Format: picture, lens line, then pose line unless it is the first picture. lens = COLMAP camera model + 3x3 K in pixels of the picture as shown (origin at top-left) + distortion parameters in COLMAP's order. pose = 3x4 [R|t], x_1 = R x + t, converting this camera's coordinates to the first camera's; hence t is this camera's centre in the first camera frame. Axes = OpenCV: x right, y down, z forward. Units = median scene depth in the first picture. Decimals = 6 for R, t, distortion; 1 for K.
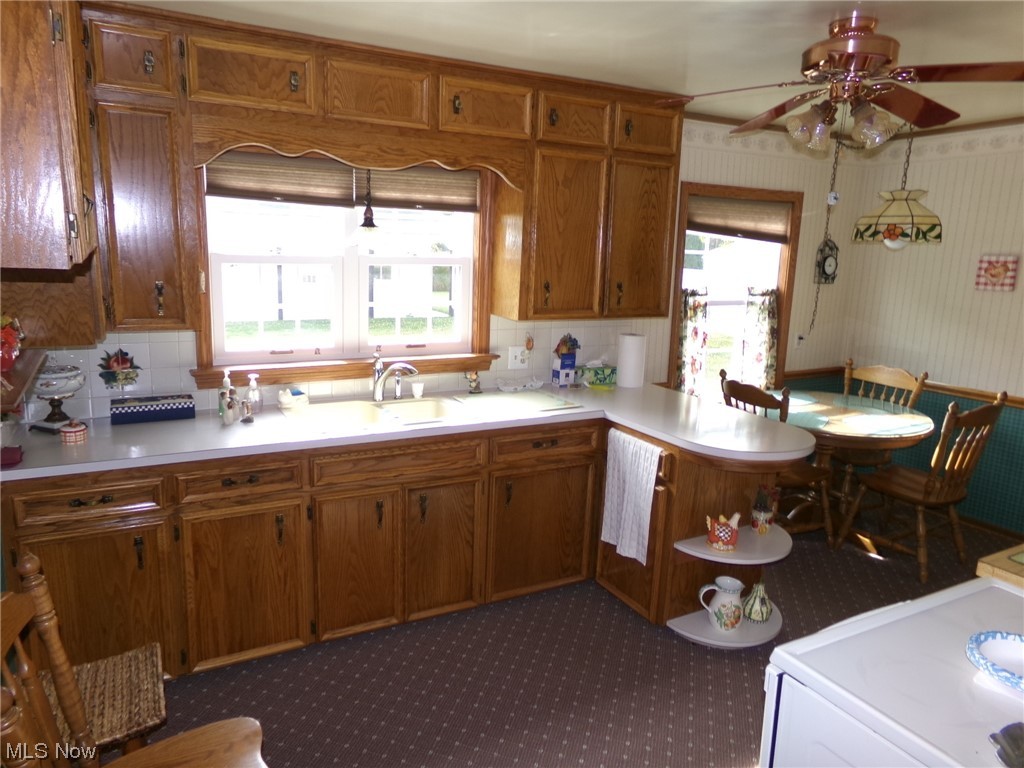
lens RADIAL K [[701.7, 0, 505.6], [0, 701.7, 380.8], [0, 0, 1]] dist [-0.031434, 0.051174]
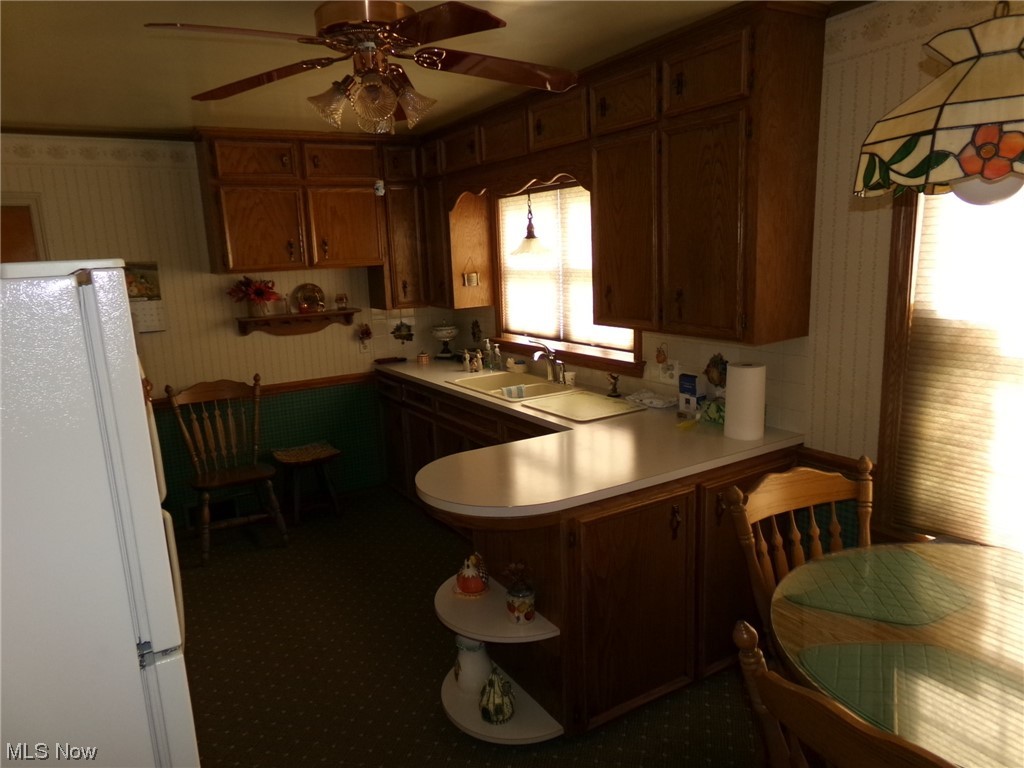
lens RADIAL K [[701.7, 0, 512.0], [0, 701.7, 377.8], [0, 0, 1]] dist [-0.031434, 0.051174]
pose [[0.051279, 0.146954, -0.987813, 1.092389], [-0.148686, 0.979214, 0.137956, -0.146240], [0.987554, 0.139799, 0.072063, 0.922359]]
